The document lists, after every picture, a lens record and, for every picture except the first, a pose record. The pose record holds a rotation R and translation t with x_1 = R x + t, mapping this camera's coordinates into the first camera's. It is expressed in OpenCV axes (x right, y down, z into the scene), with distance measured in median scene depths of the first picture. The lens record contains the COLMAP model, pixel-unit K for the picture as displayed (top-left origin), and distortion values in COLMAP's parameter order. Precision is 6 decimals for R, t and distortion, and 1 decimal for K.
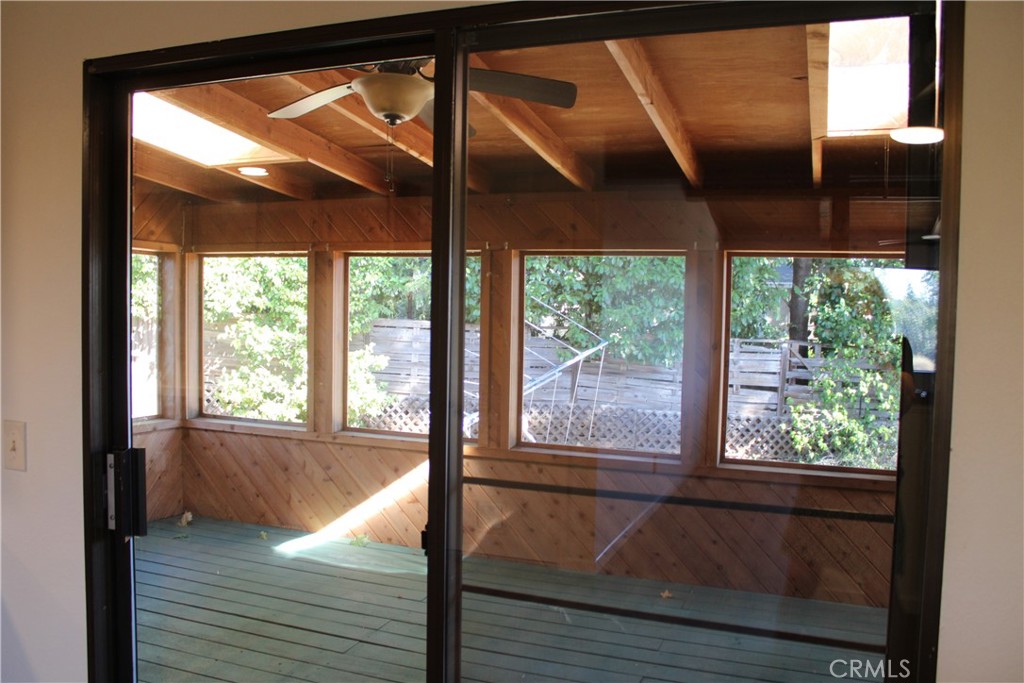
lens RADIAL K [[861.9, 0, 512.0], [0, 861.9, 341.5], [0, 0, 1]] dist [-0.171294, 0.188764]
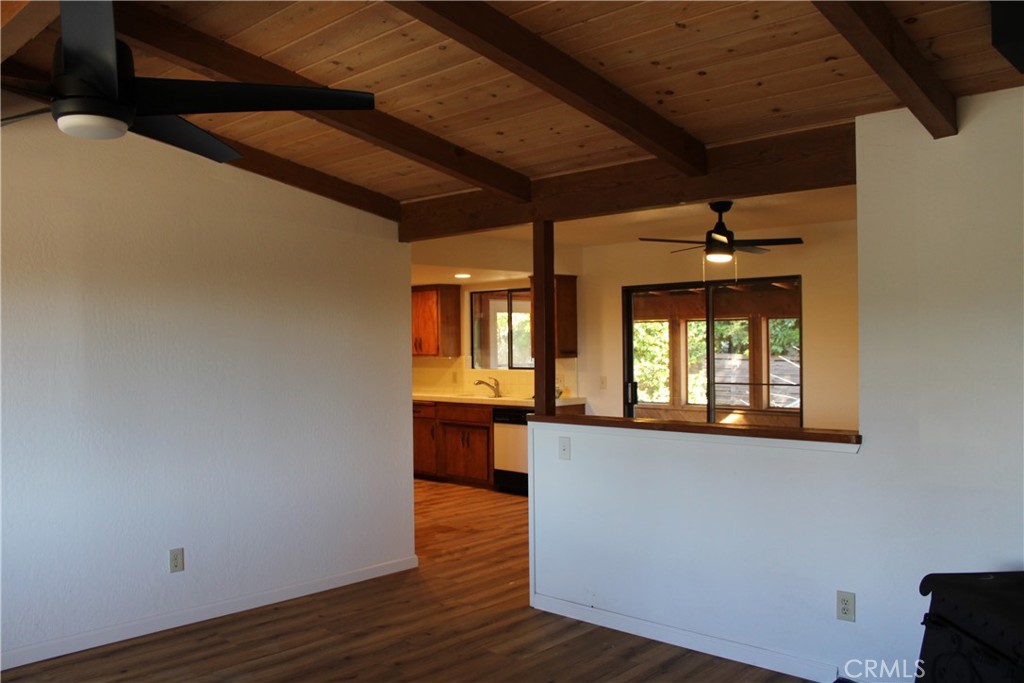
lens RADIAL K [[861.9, 0, 512.0], [0, 861.9, 341.5], [0, 0, 1]] dist [-0.171294, 0.188764]
pose [[0.924439, -0.030031, -0.380146, 0.208752], [0.012097, 0.998702, -0.049478, 0.048506], [0.381139, 0.041141, 0.923602, -1.106471]]
